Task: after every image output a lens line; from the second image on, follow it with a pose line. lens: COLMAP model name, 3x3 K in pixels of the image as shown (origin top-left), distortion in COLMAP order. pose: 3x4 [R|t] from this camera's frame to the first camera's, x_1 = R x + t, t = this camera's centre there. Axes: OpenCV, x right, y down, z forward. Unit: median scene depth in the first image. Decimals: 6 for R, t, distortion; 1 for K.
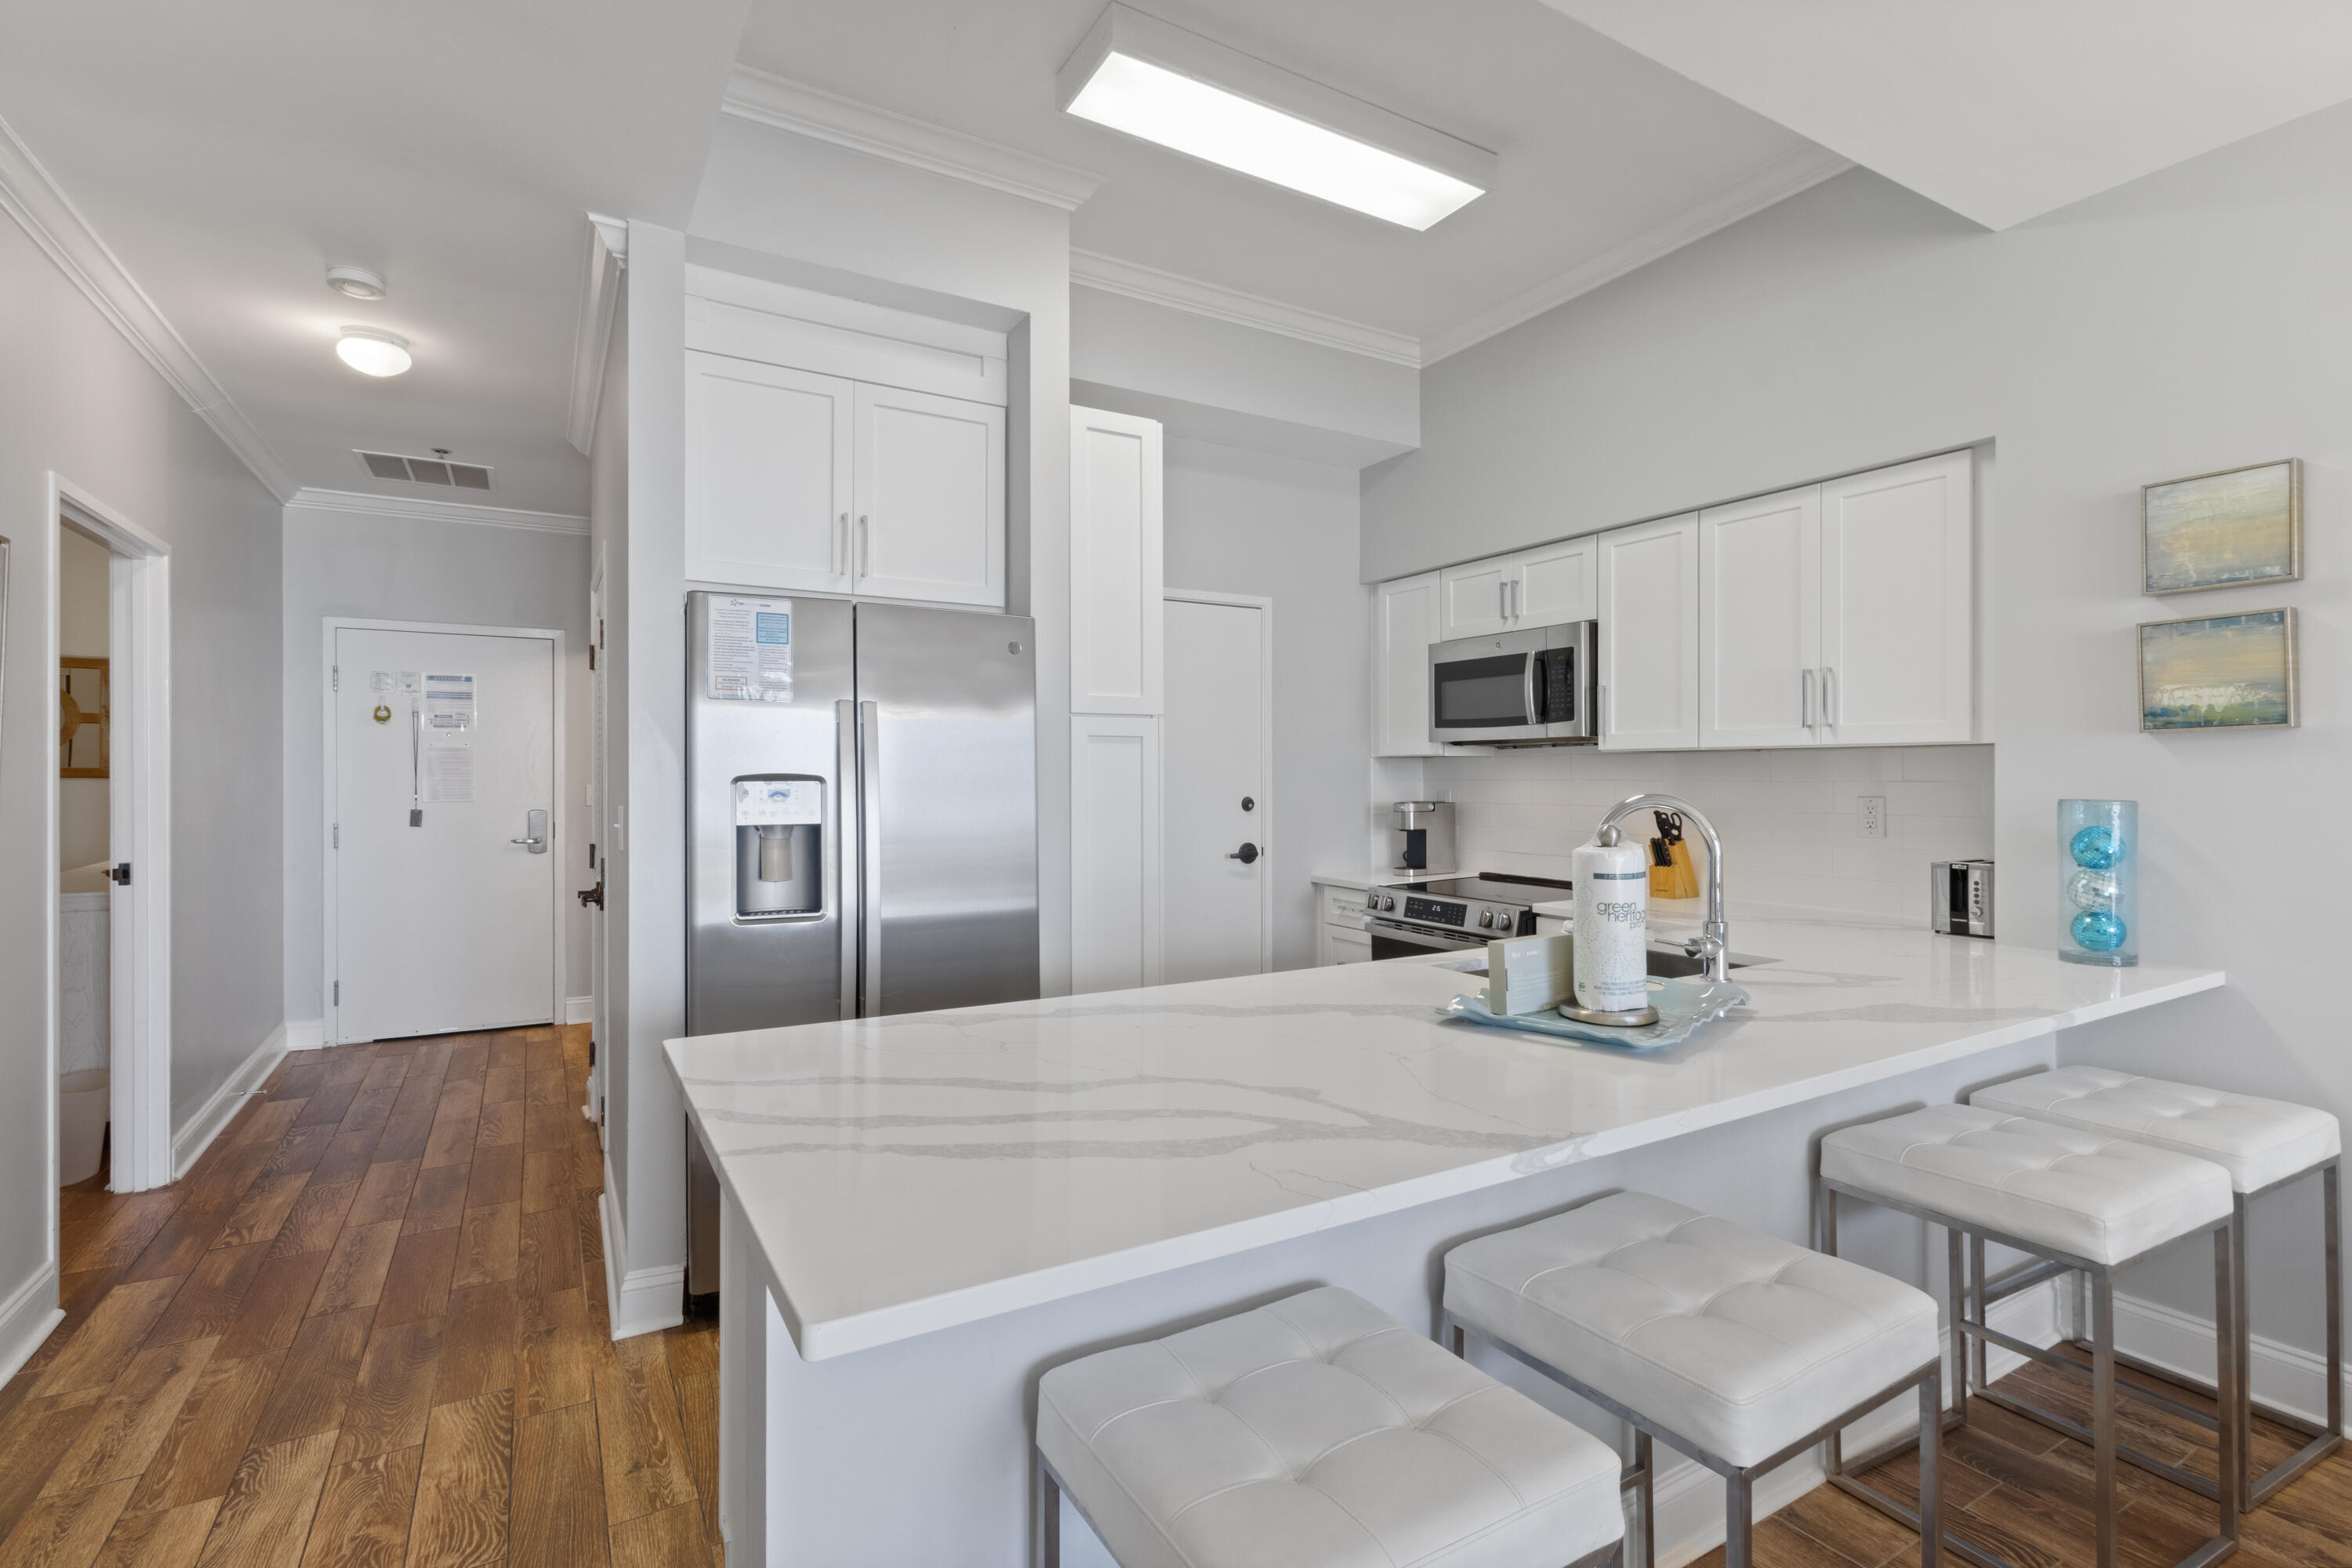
lens RADIAL K [[1074.8, 0, 1175.4], [0, 1074.8, 772.7], [0, 0, 1]] dist [-0.001404, 0.000311]
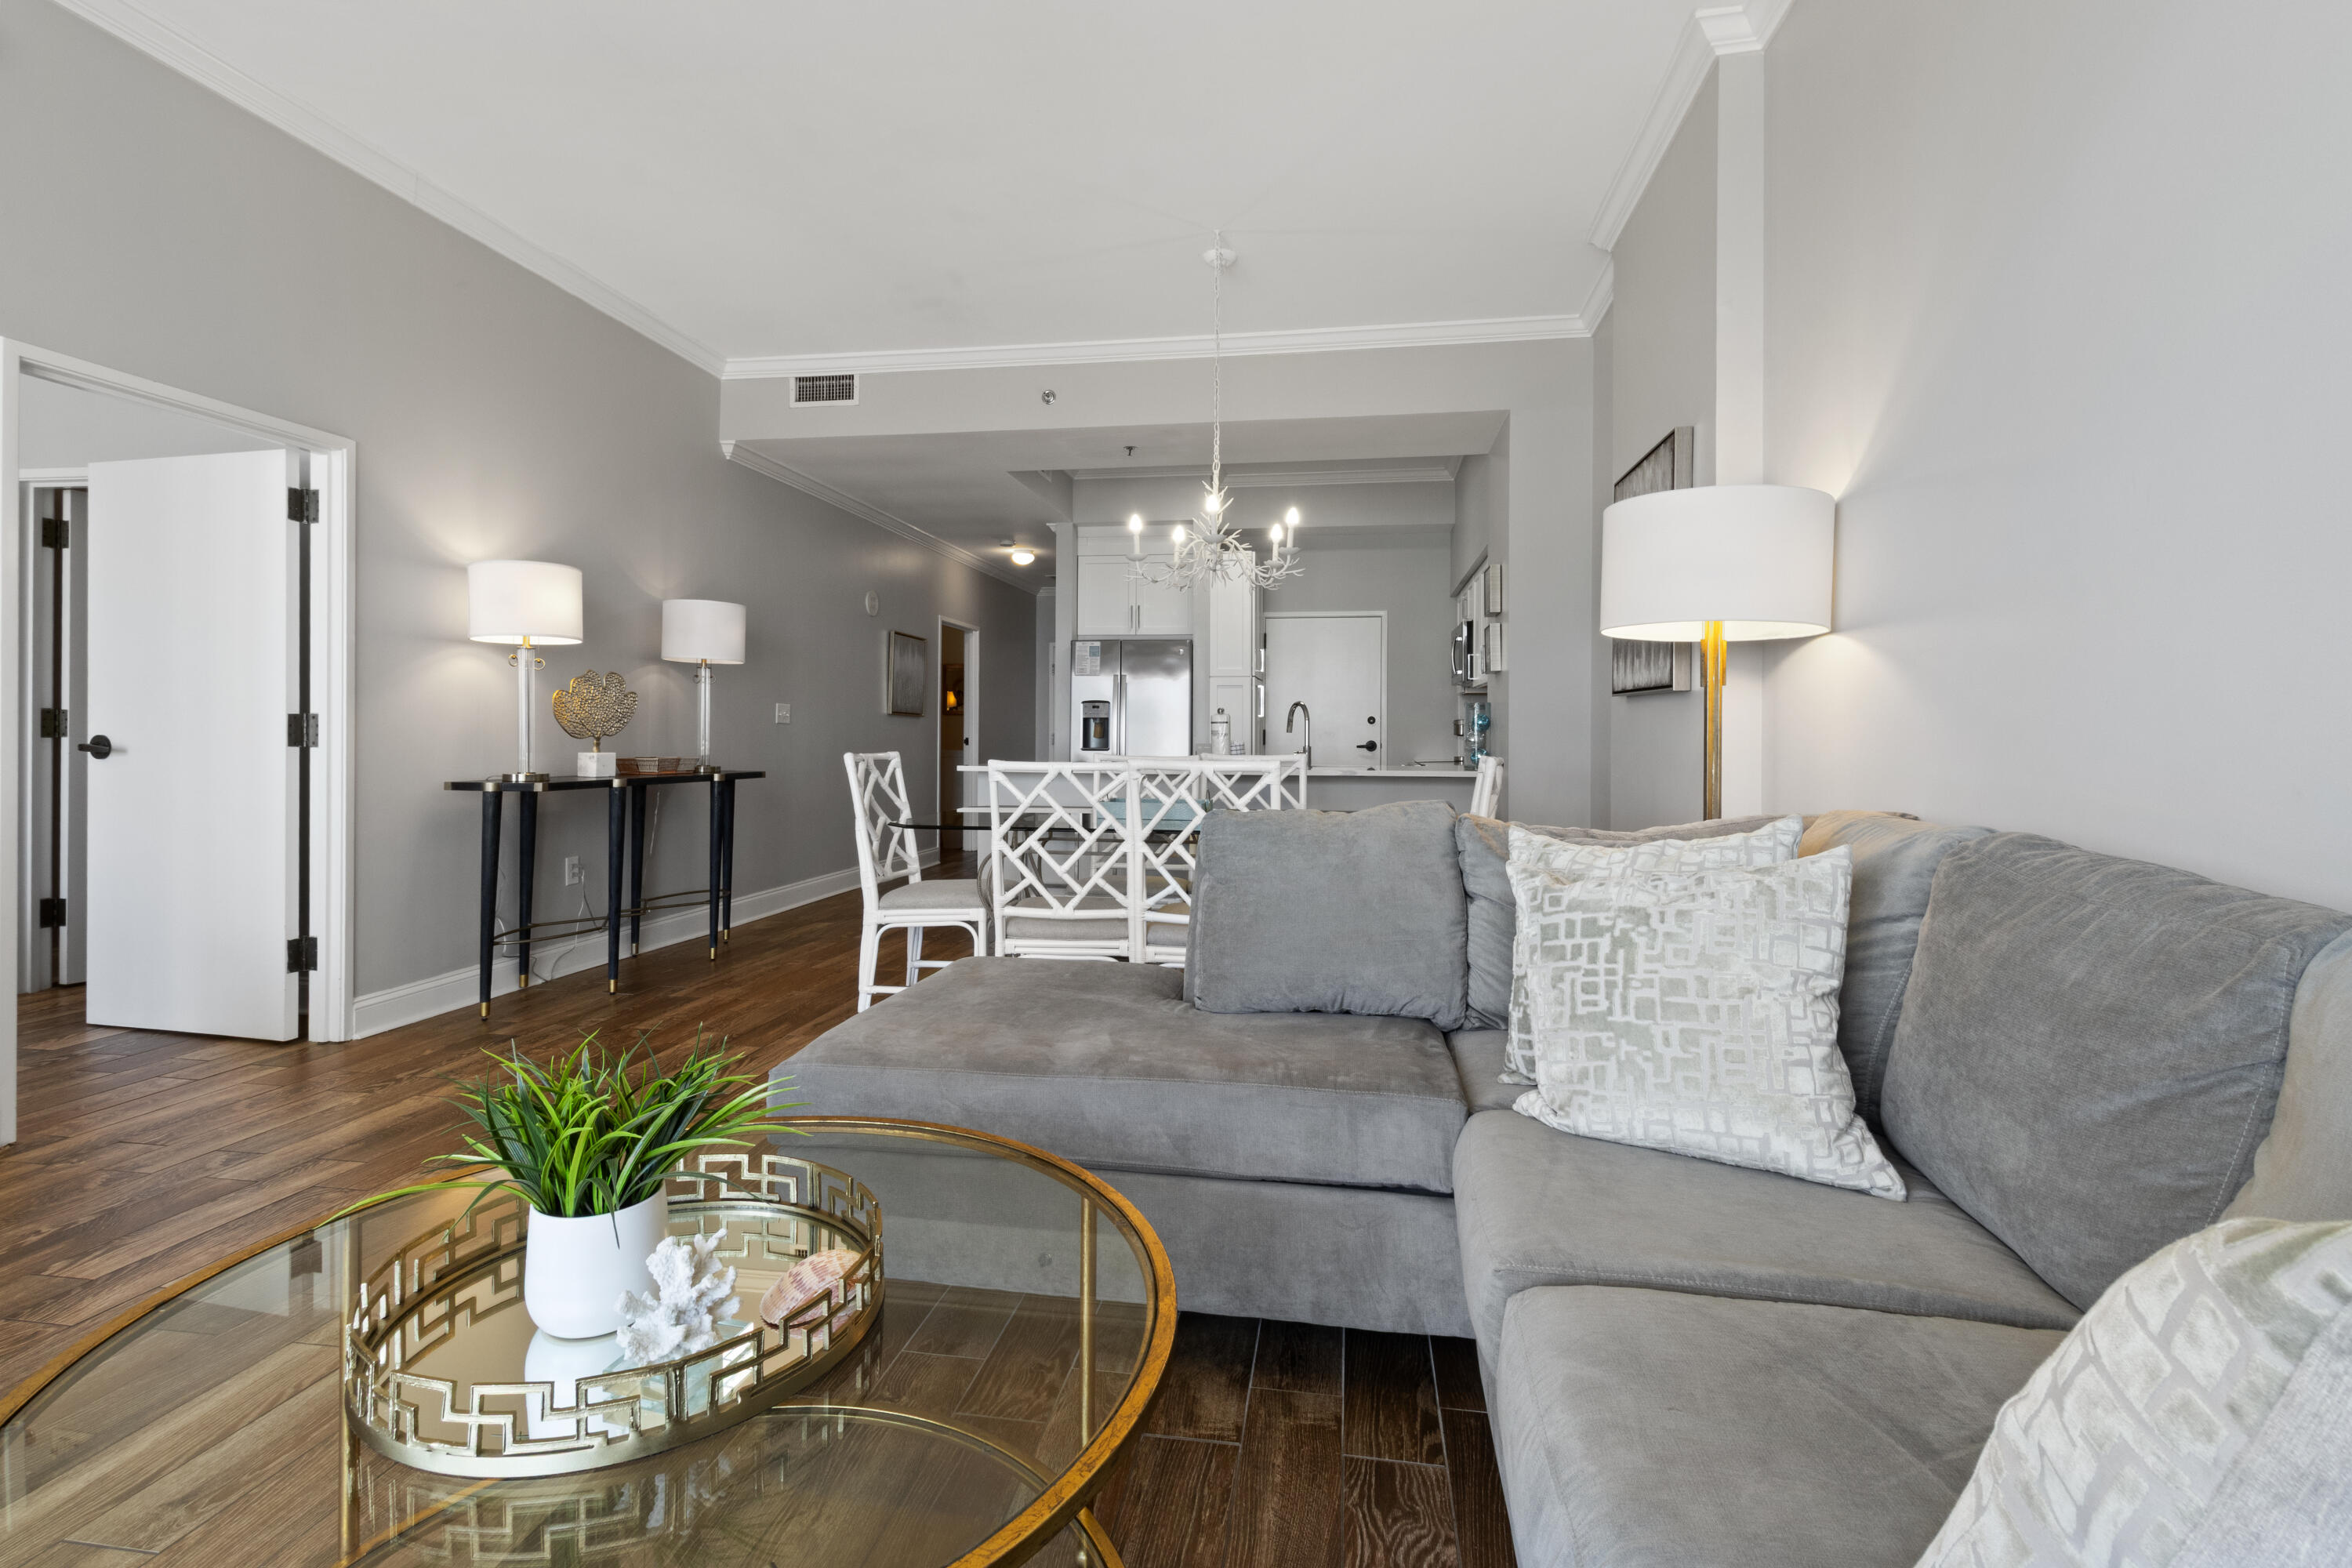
lens RADIAL K [[1074.8, 0, 1176.1], [0, 1074.8, 765.1], [0, 0, 1]] dist [-0.001404, 0.000311]
pose [[0.769023, 0.024595, -0.638748, 1.555390], [-0.009052, 0.999578, 0.027592, 0.089912], [0.639157, -0.015437, 0.768921, -1.049916]]
